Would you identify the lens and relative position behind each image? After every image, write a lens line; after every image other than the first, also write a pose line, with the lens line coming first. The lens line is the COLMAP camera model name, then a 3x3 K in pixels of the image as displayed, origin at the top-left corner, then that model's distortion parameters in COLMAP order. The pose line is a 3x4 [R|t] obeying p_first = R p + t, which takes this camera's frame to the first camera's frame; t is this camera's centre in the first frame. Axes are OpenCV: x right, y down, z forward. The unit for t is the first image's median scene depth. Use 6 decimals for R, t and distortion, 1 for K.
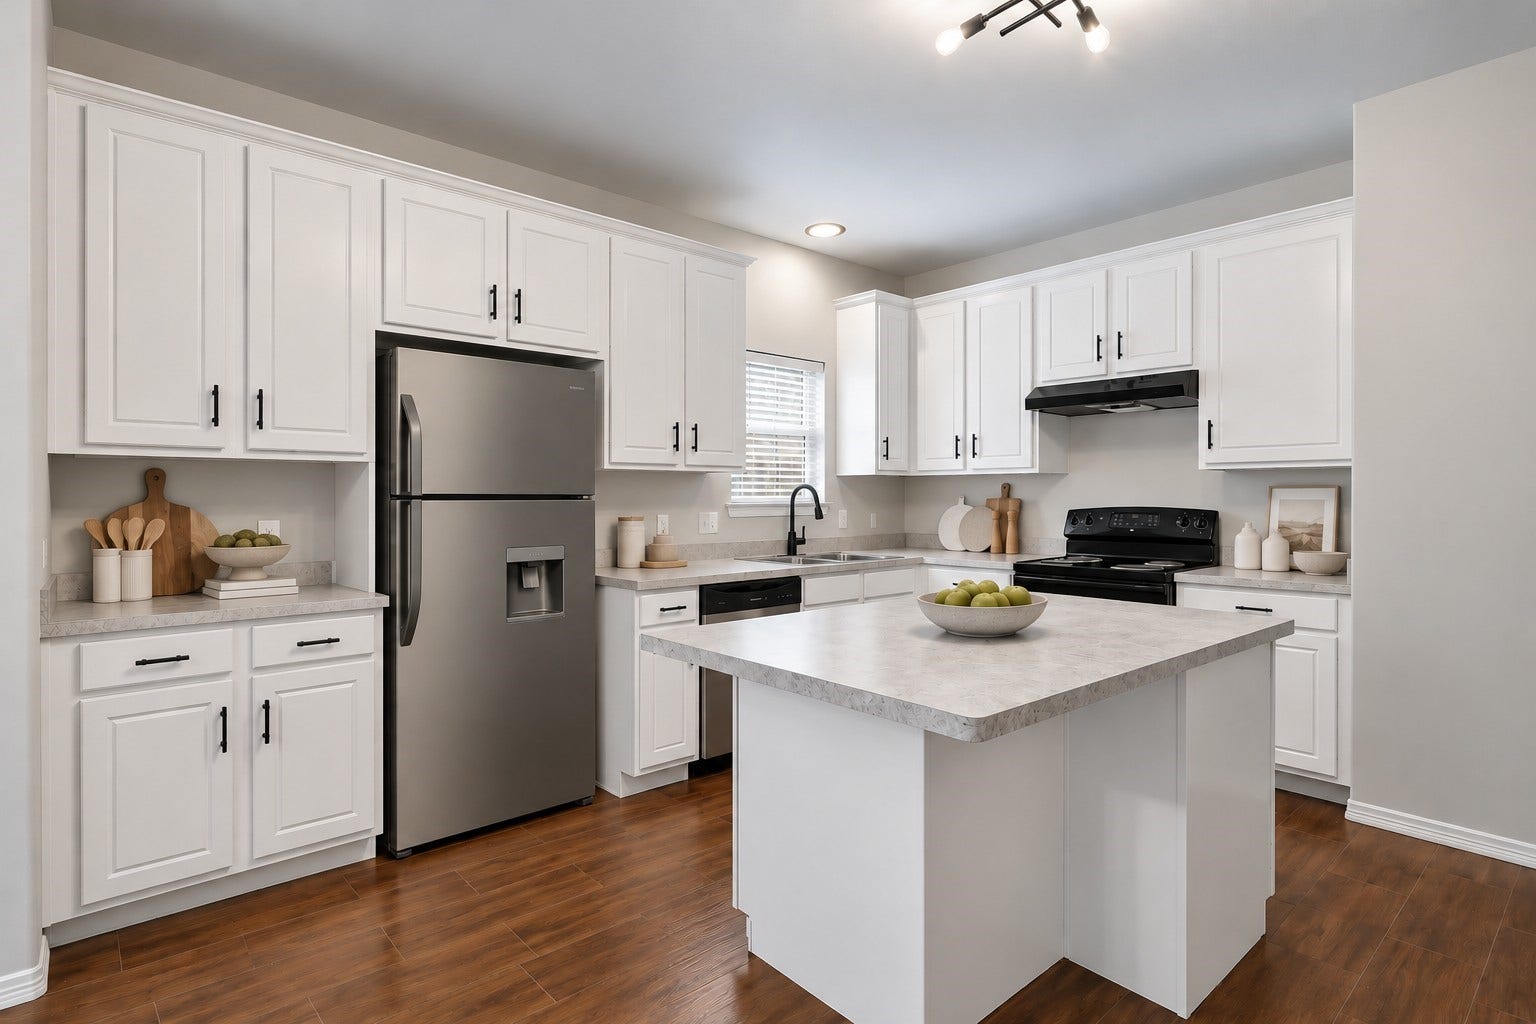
lens RADIAL K [[729.8, 0, 768.0], [0, 729.8, 512.0], [0, 0, 1]] dist [0.133455, -0.000032]
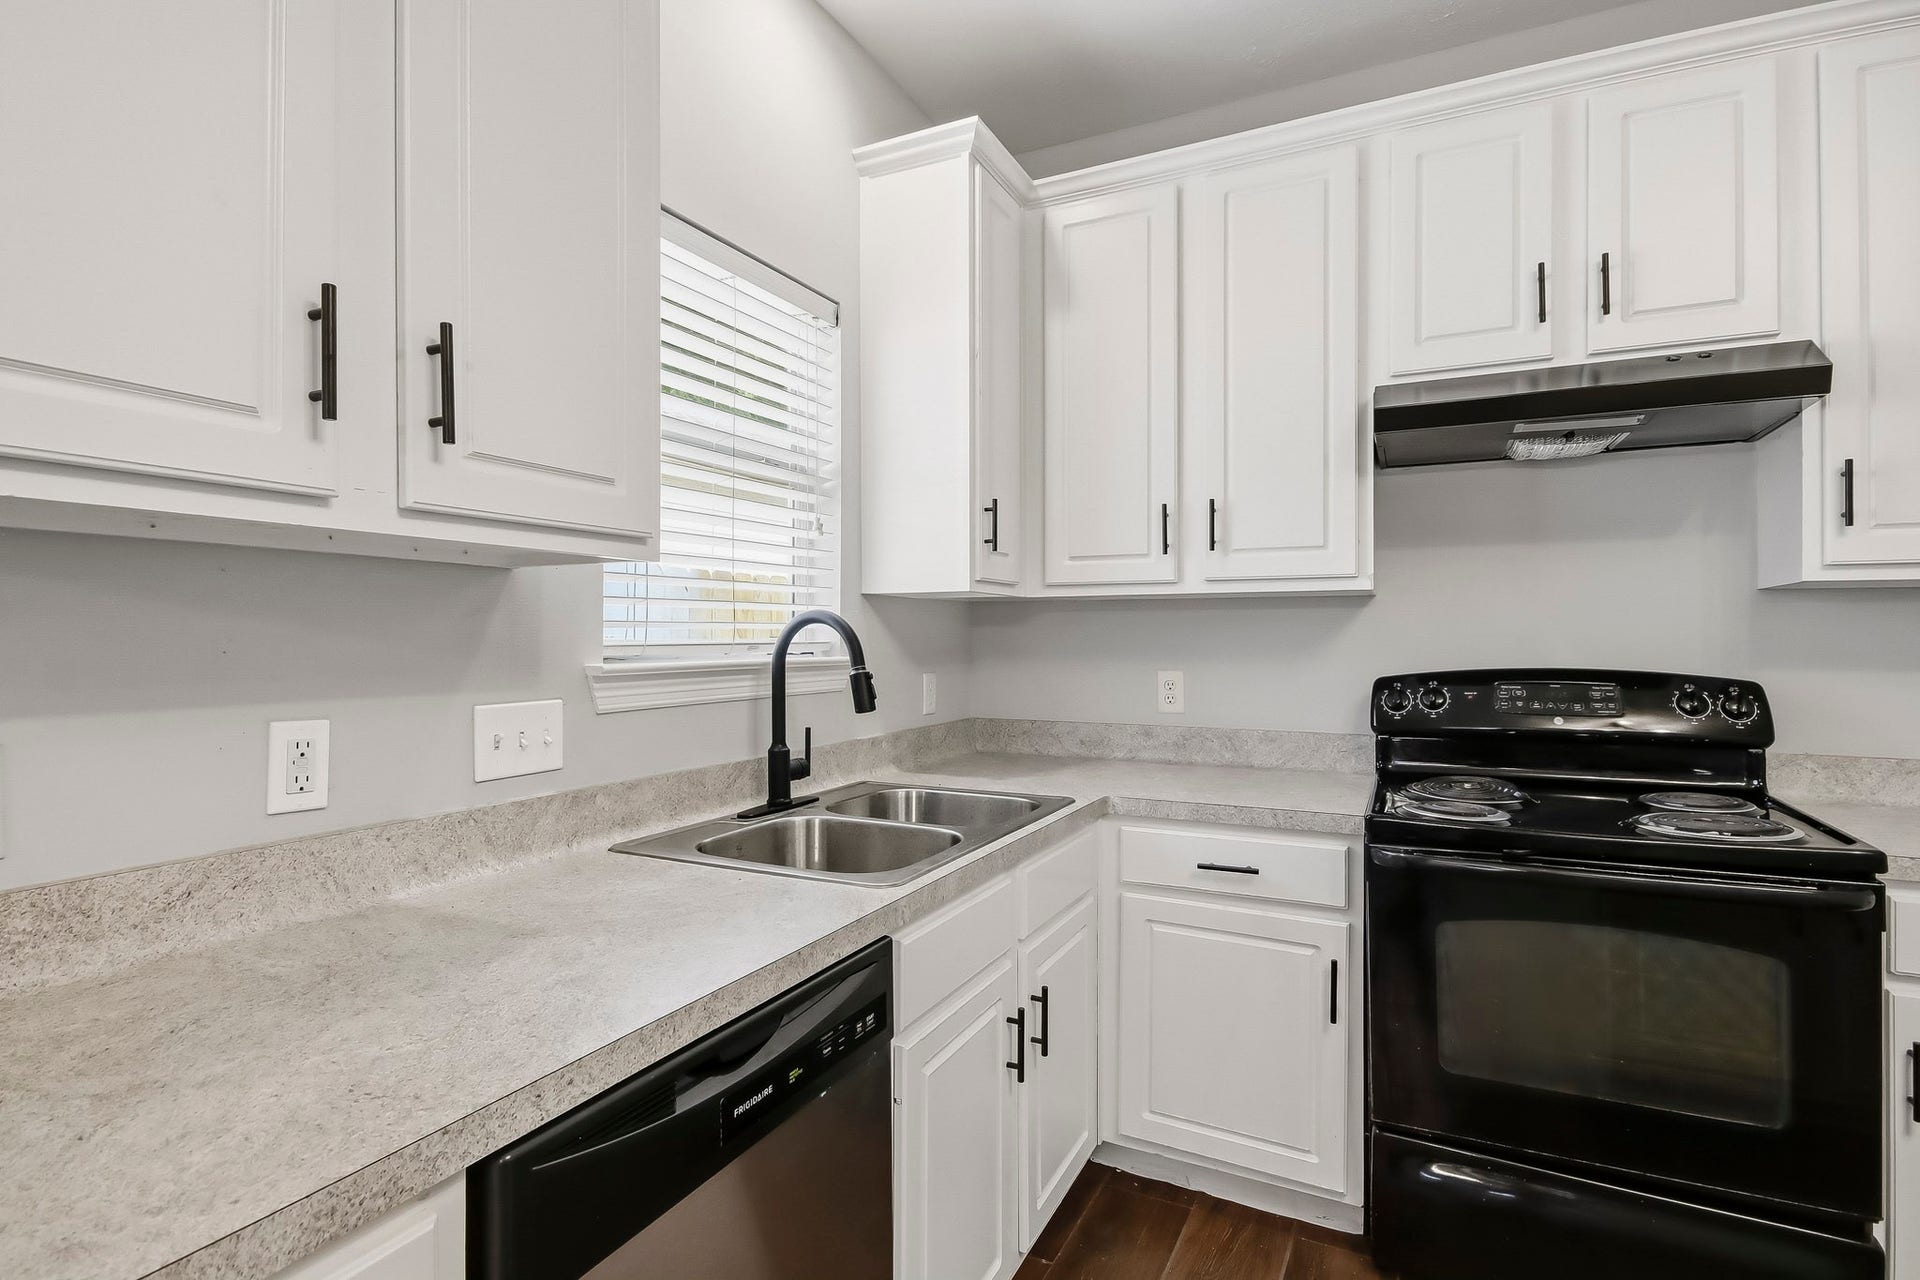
lens RADIAL K [[912.3, 0, 960.0], [0, 912.3, 640.0], [0, 0, 1]] dist [0.133455, -0.000032]
pose [[0.930448, 0.001852, 0.366419, -0.053294], [0.003170, 0.999909, -0.013104, -0.018041], [-0.366409, 0.013355, 0.930358, 0.594030]]
